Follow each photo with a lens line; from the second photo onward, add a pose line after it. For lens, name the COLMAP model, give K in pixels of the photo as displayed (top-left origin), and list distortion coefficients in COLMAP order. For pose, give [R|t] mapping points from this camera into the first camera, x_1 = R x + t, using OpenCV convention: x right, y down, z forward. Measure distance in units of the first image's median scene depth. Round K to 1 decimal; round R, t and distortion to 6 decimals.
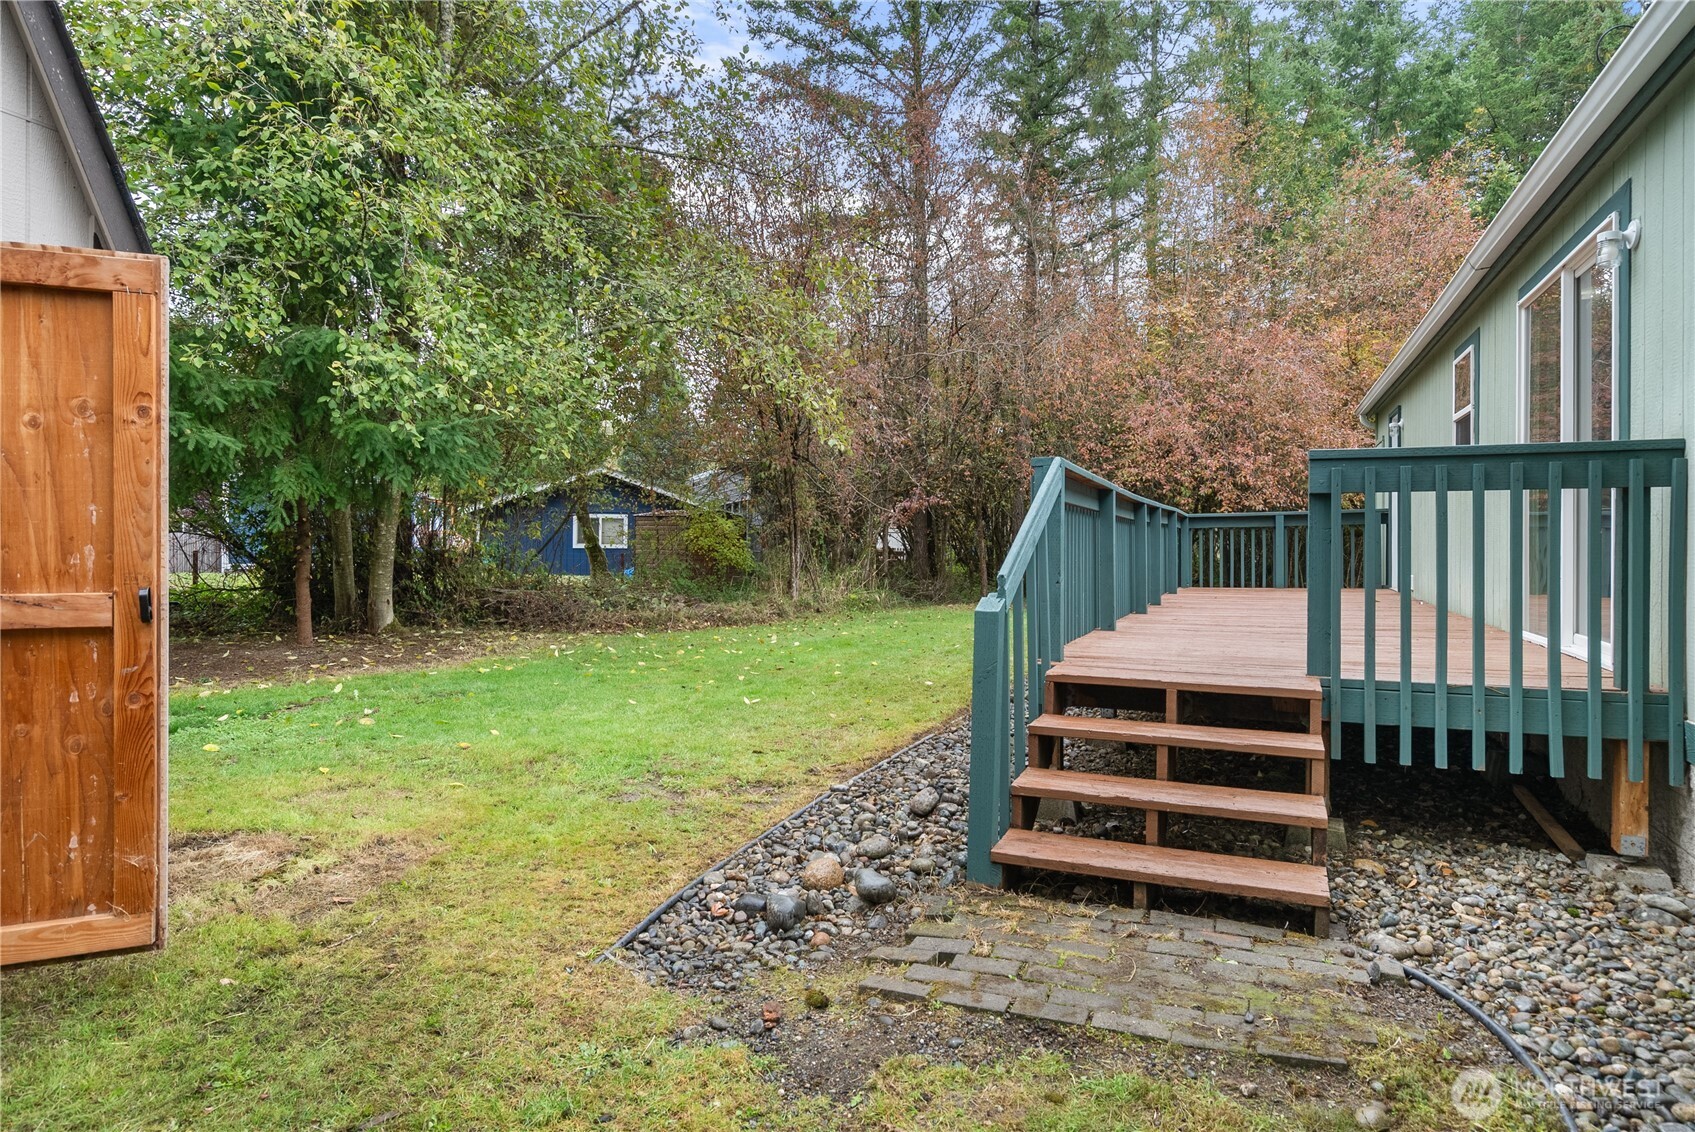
lens RADIAL K [[994.5, 0, 836.9], [0, 994.5, 537.8], [0, 0, 1]] dist [-0.001387, 0.000730]
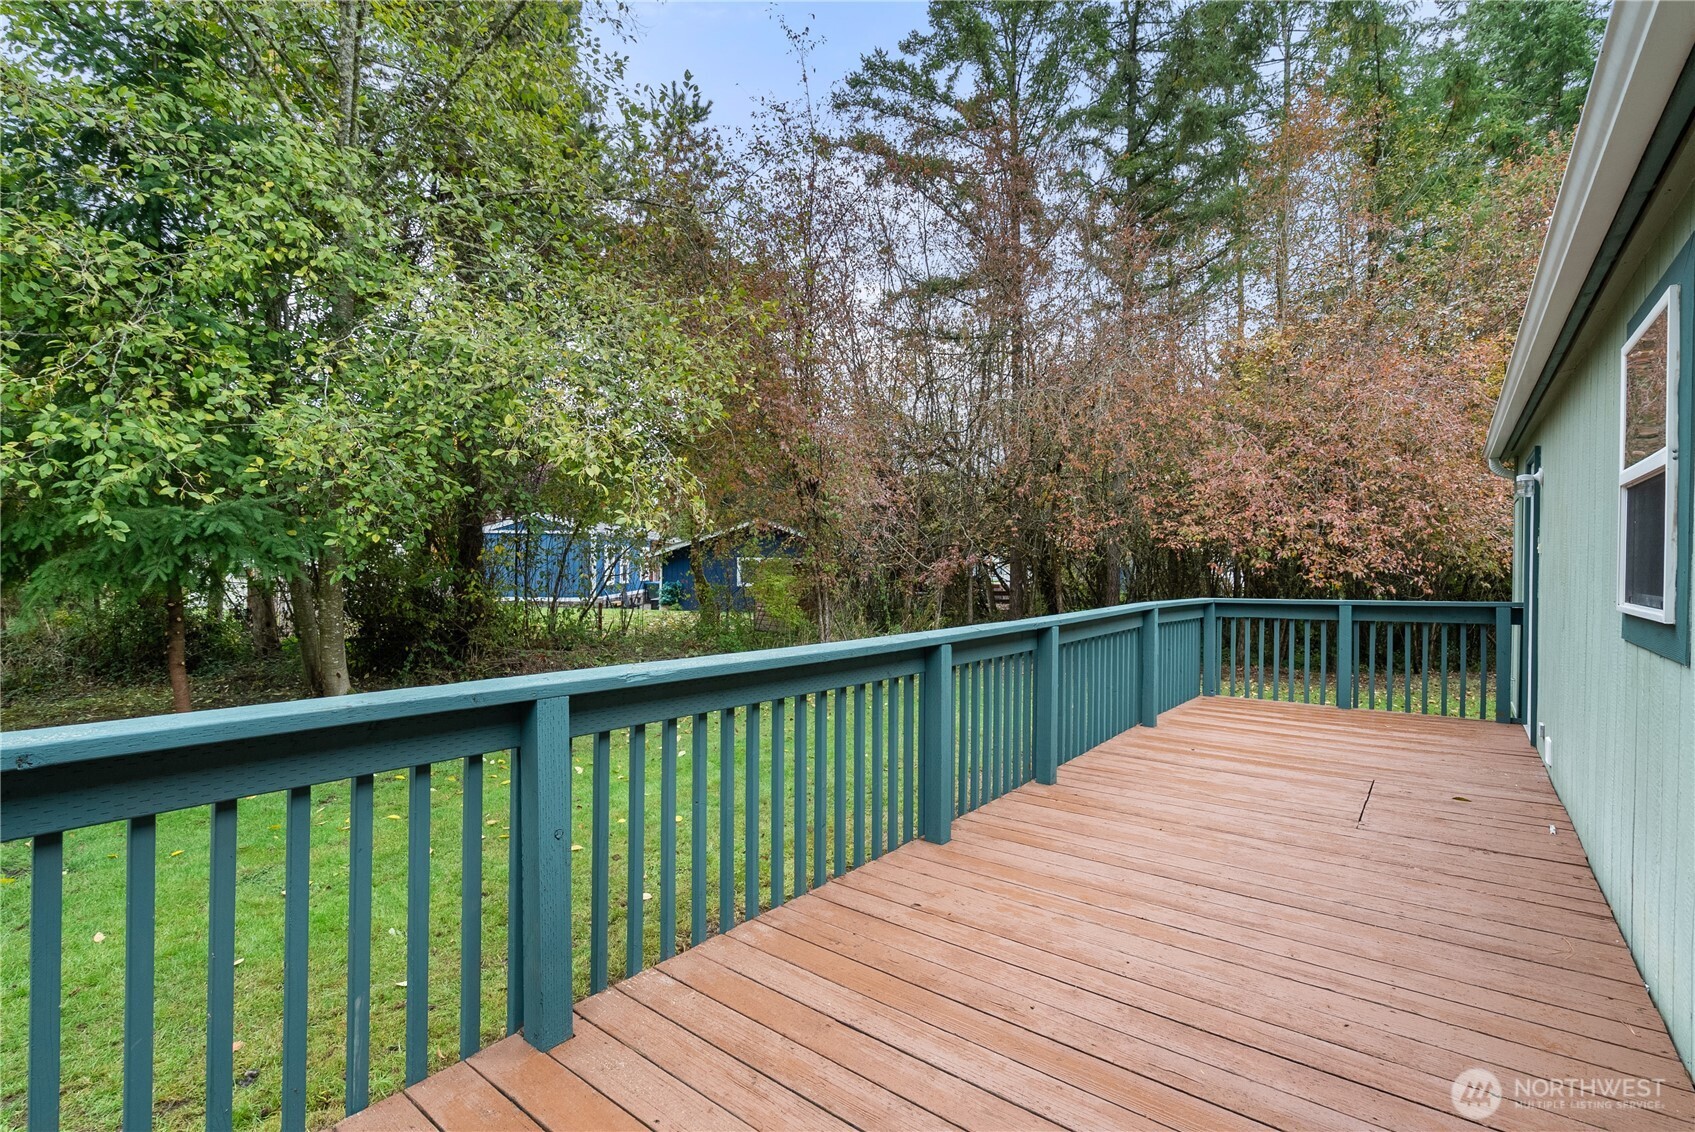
lens RADIAL K [[778.1, 0, 848.3], [0, 778.1, 562.4], [0, 0, 1]] dist [-0.001462, 0.002123]
pose [[0.967377, 0.002978, -0.253325, 0.179158], [-0.002529, 0.999995, 0.002102, -0.039559], [0.253330, -0.001393, 0.967379, 0.276286]]
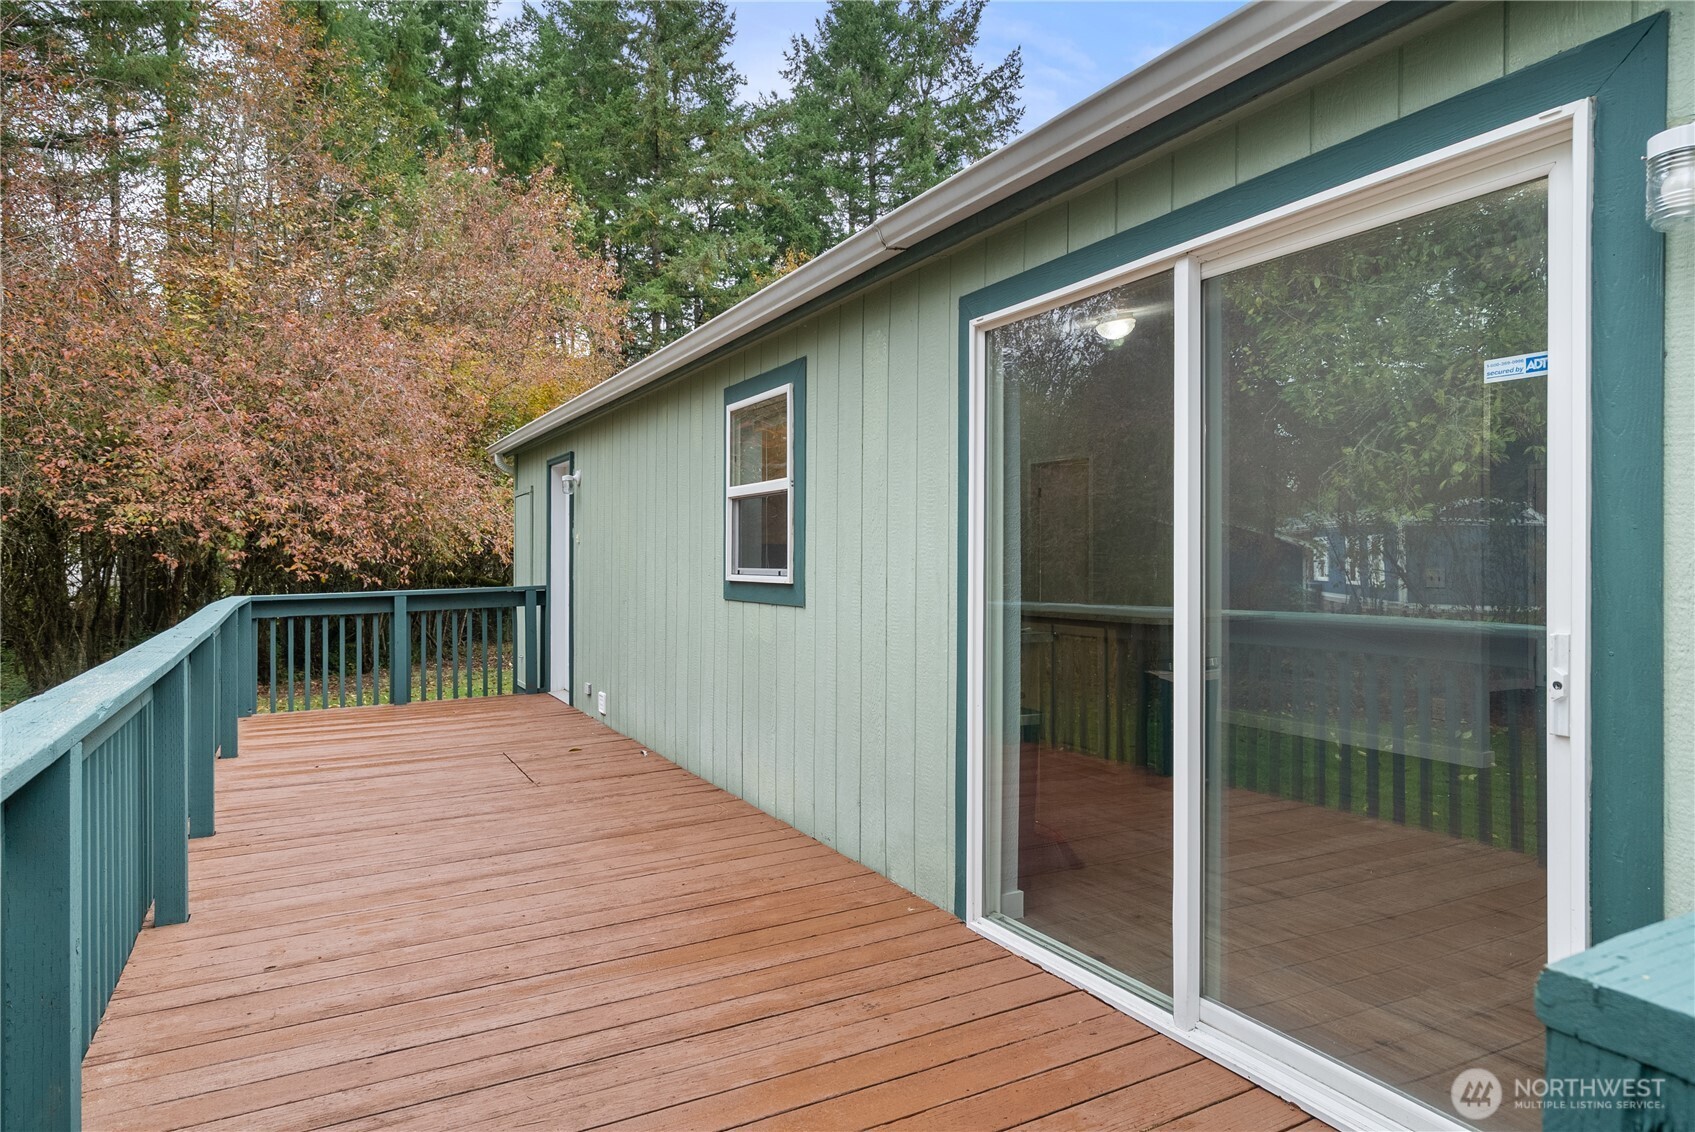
lens RADIAL K [[994.5, 0, 851.3], [0, 994.5, 551.3], [0, 0, 1]] dist [-0.001387, 0.000730]
pose [[0.614255, -0.000700, 0.789107, 0.073839], [0.002373, 0.999997, -0.000960, -0.038166], [-0.789104, 0.002462, 0.614255, 0.253387]]
